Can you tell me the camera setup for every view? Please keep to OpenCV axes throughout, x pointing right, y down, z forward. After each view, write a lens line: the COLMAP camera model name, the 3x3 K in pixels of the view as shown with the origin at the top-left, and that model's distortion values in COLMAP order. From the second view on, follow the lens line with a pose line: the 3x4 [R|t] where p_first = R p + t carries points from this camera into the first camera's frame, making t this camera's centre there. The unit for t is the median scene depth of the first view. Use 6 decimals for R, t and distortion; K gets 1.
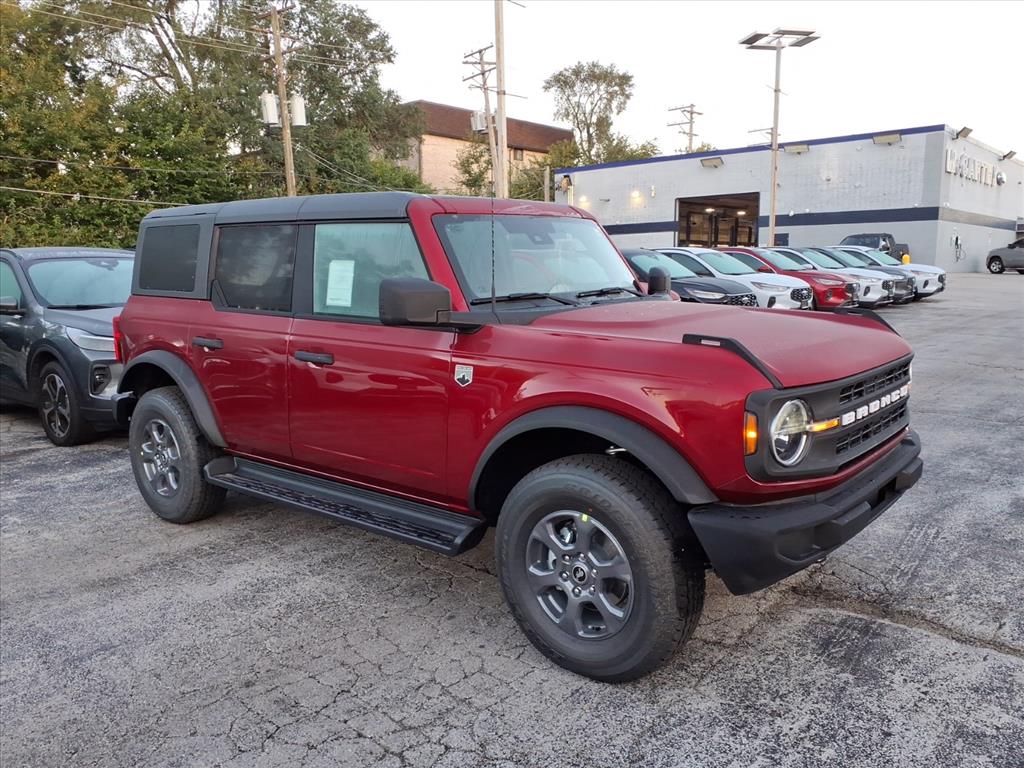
lens RADIAL K [[814.5, 0, 514.4], [0, 814.5, 382.6], [0, 0, 1]] dist [-0.003332, -0.000689]
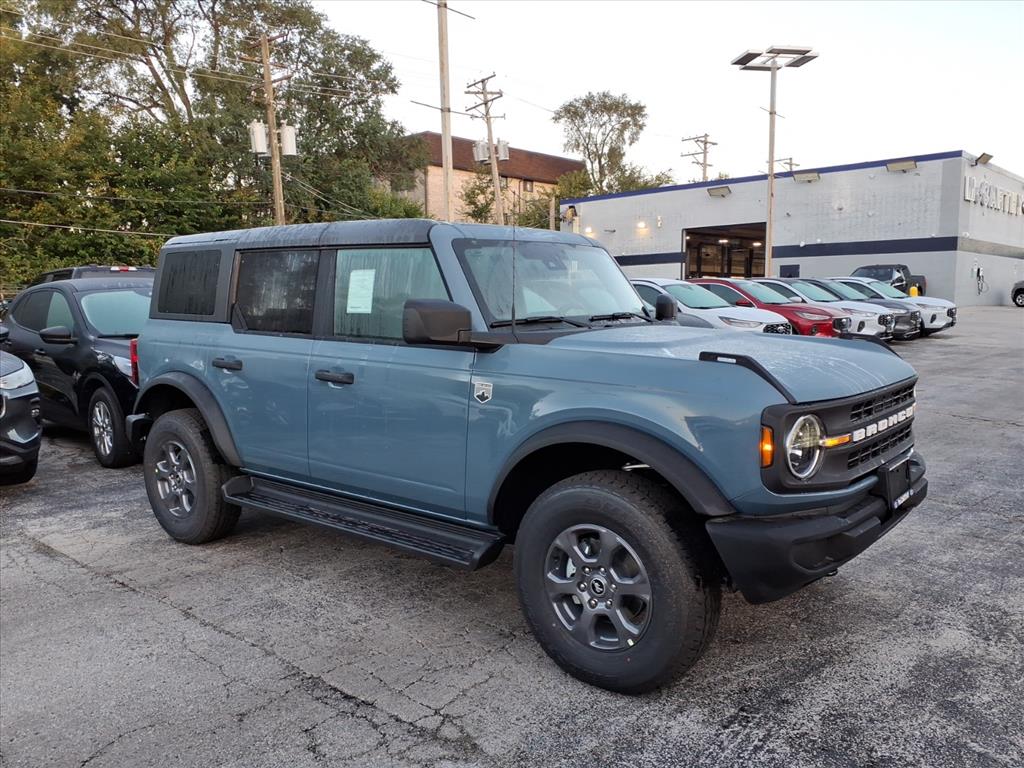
lens RADIAL K [[812.0, 0, 512.0], [0, 812.0, 384.0], [0, 0, 1]] dist [0.004409, -0.011367]
pose [[0.999258, 0.005475, -0.038113, 0.034740], [-0.006878, 0.999299, -0.036794, -0.005464], [0.037884, 0.037029, 0.998596, 0.037141]]
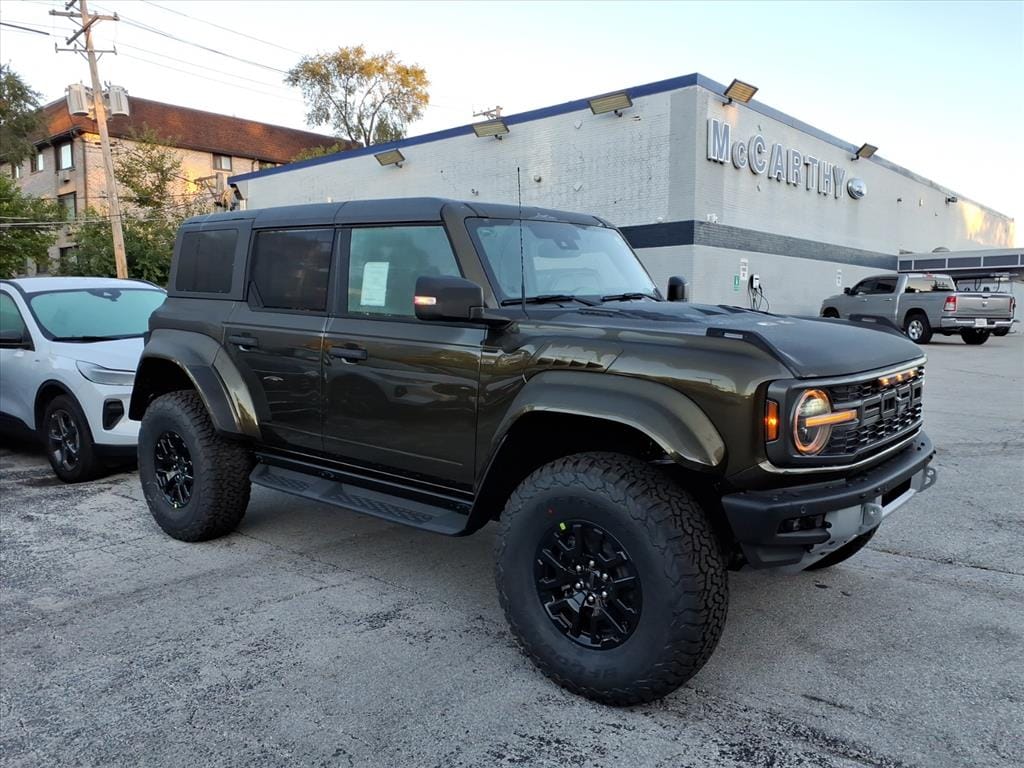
lens RADIAL K [[797.9, 0, 512.0], [0, 797.9, 384.0], [0, 0, 1]] dist [0.003467, 0.007983]
pose [[0.999976, 0.005013, 0.004760, 0.330193], [-0.004763, 0.998686, -0.051022, -0.062946], [-0.005009, 0.050998, 0.998686, 0.383236]]
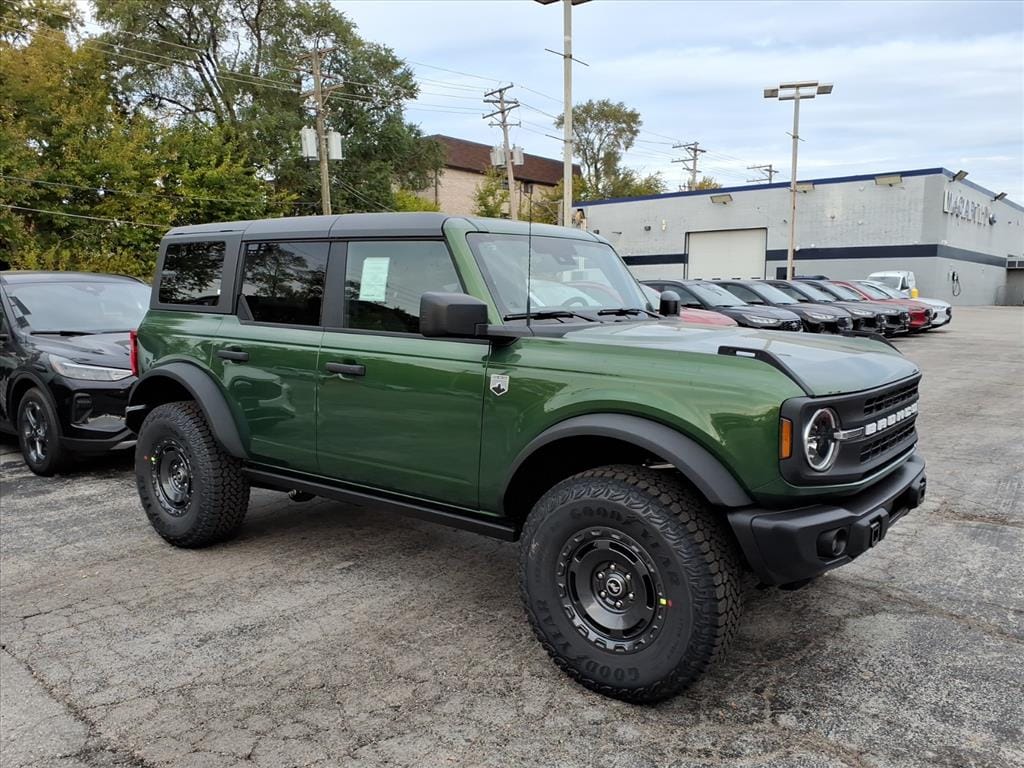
lens RADIAL K [[815.3, 0, 516.8], [0, 815.3, 382.1], [0, 0, 1]] dist [0.003247, -0.009836]
pose [[0.999782, 0.011375, 0.017498, -0.037439], [-0.010751, 0.999317, -0.035345, 0.006442], [-0.017888, 0.035150, 0.999222, -0.041125]]
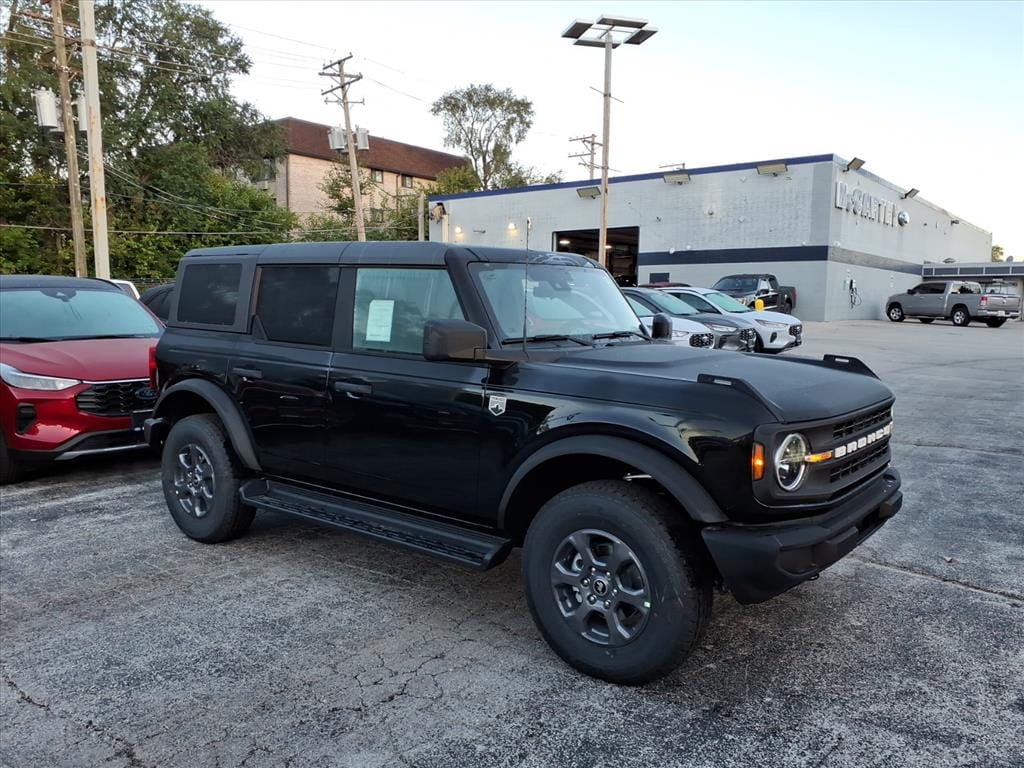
lens RADIAL K [[807.3, 0, 512.0], [0, 807.3, 384.0], [0, 0, 1]] dist [0.008498, -0.016167]
pose [[0.998195, 0.016099, 0.057855, 0.108291], [-0.013782, 0.999095, -0.040230, -0.021197], [-0.058450, 0.039360, 0.997514, 0.123203]]
